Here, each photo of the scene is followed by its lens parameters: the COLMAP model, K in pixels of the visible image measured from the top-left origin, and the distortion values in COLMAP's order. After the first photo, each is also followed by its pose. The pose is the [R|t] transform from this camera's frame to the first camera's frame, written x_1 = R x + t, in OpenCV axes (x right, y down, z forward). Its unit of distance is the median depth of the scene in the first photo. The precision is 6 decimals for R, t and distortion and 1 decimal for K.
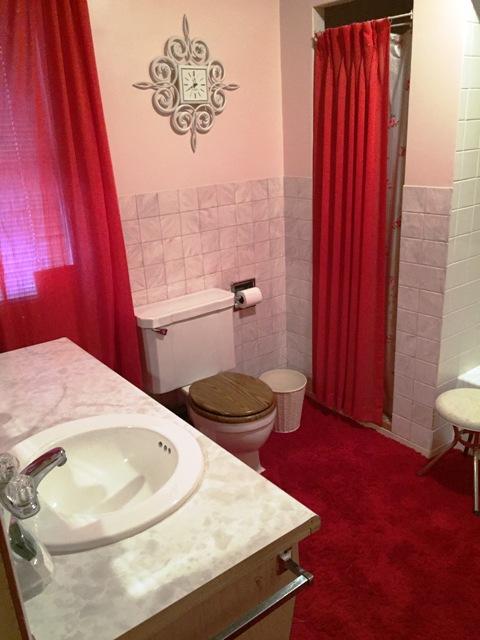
lens RADIAL K [[550.1, 0, 236.3], [0, 550.1, 321.8], [0, 0, 1]] dist [0.079400, -0.114748]
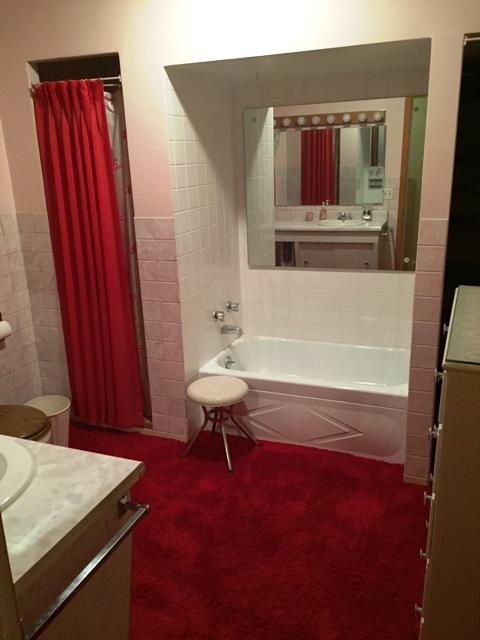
lens RADIAL K [[550.1, 0, 241.6], [0, 550.1, 323.7], [0, 0, 1]] dist [0.079400, -0.114748]
pose [[0.859739, -0.126714, 0.494765, -0.114511], [0.159336, 0.986930, -0.024113, 0.044585], [-0.485243, 0.099565, 0.868692, -0.119303]]
